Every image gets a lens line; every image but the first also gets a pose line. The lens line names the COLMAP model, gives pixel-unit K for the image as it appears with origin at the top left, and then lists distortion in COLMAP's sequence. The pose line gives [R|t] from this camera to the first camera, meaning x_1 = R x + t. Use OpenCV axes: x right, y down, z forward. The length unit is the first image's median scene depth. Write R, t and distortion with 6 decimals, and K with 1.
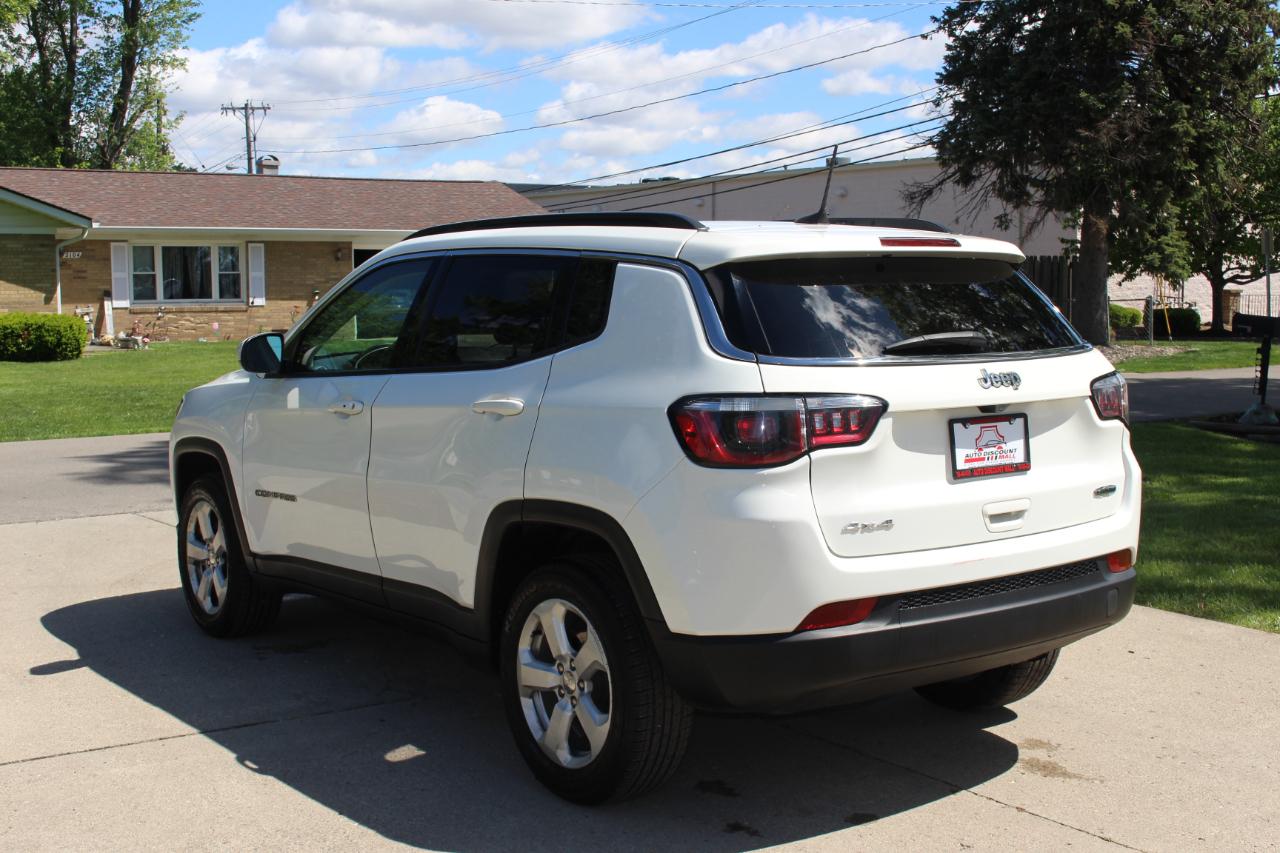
lens RADIAL K [[1521.4, 0, 629.9], [0, 1521.4, 426.7], [0, 0, 1]] dist [-0.051862, 0.000000]
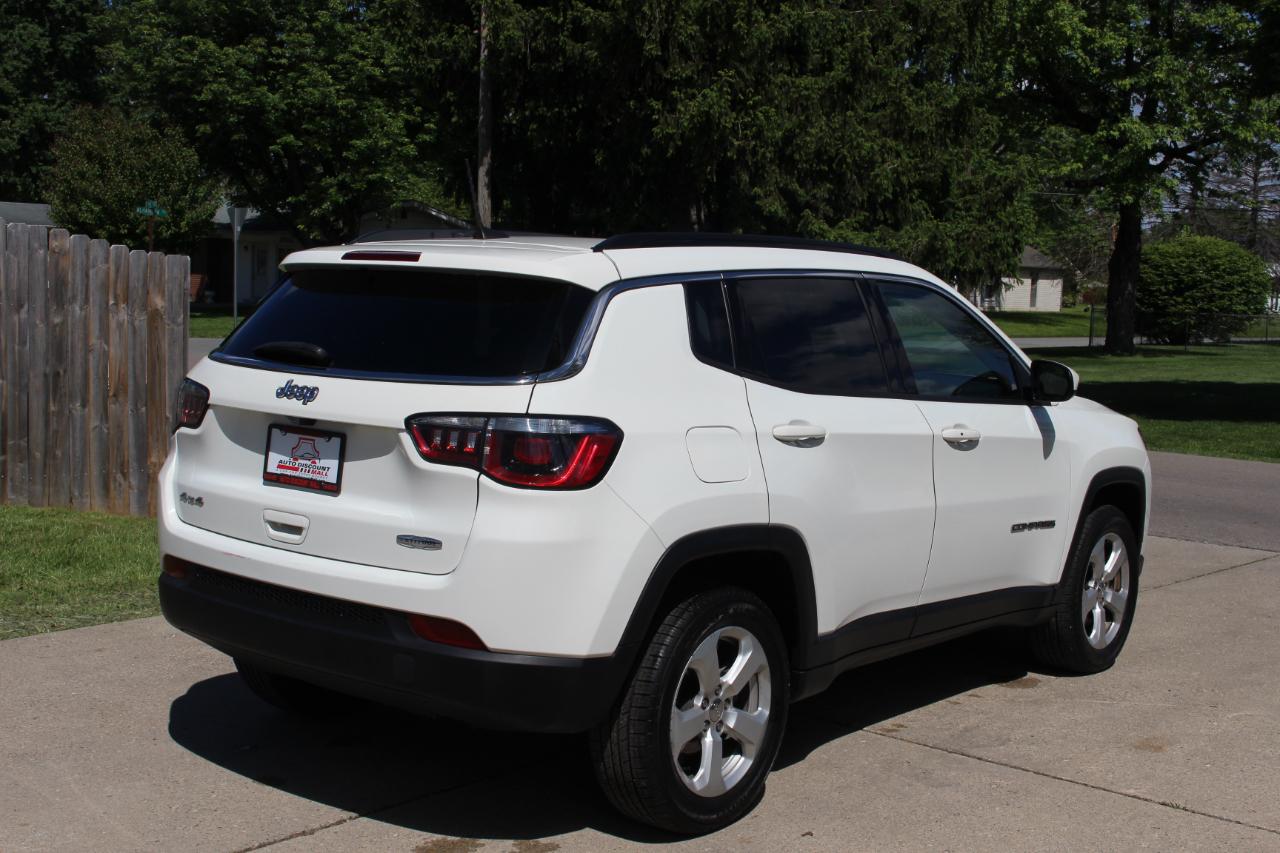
lens RADIAL K [[1571.8, 0, 635.0], [0, 1571.8, 425.4], [0, 0, 1]] dist [-0.062553, 0.000000]
pose [[0.265715, 0.111318, -0.957603, 0.152464], [-0.130750, 0.988294, 0.078605, -0.014093], [0.955144, 0.104320, 0.277160, 0.108919]]
